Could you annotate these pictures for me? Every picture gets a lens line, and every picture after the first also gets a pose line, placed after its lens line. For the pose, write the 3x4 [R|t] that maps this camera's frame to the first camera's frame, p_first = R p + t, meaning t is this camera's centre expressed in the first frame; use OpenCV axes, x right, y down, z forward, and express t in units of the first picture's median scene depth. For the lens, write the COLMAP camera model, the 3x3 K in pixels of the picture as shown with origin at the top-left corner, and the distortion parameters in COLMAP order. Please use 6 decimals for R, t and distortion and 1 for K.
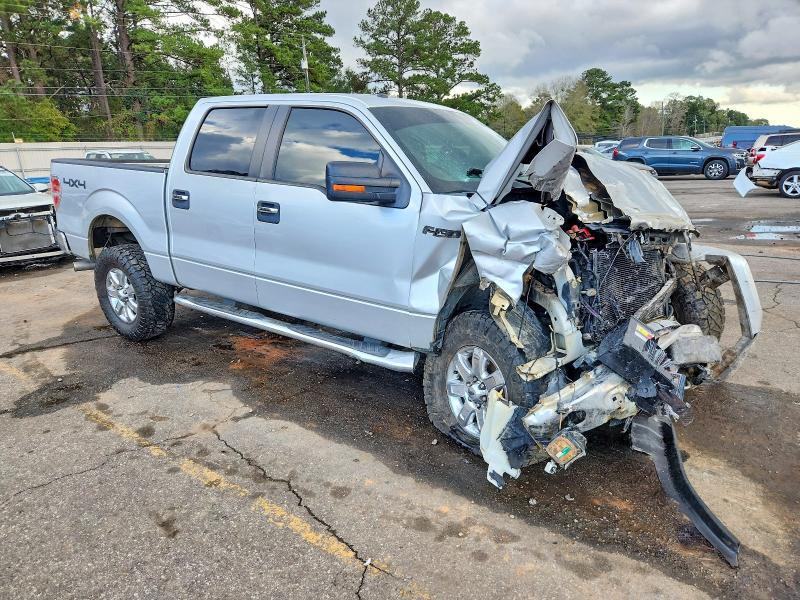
lens RADIAL K [[596.5, 0, 400.0], [0, 596.5, 300.0], [0, 0, 1]] dist [0.091677, -0.102151]
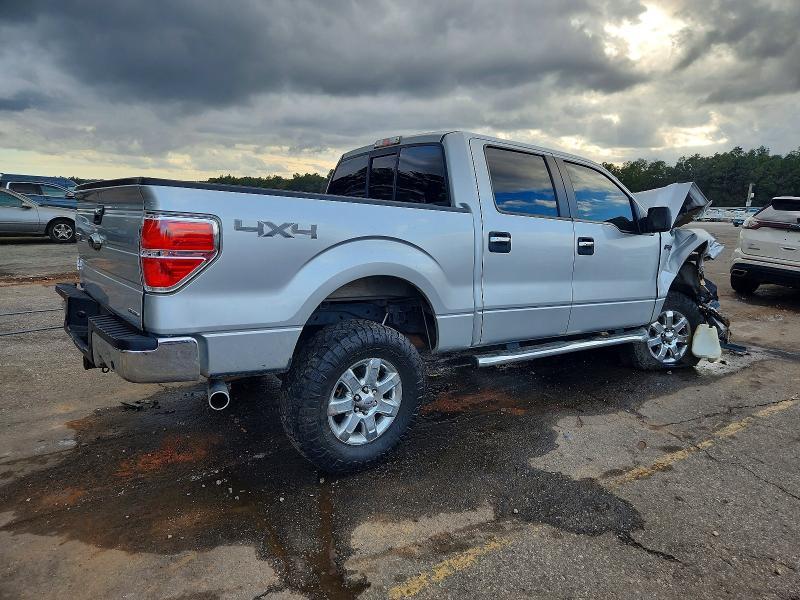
lens RADIAL K [[596.5, 0, 400.0], [0, 596.5, 300.0], [0, 0, 1]] dist [0.091677, -0.102151]
pose [[0.197082, -0.125873, 0.972273, -1.253254], [0.202632, 0.975540, 0.085222, -0.189005], [-0.959218, 0.180218, 0.217767, 0.965694]]
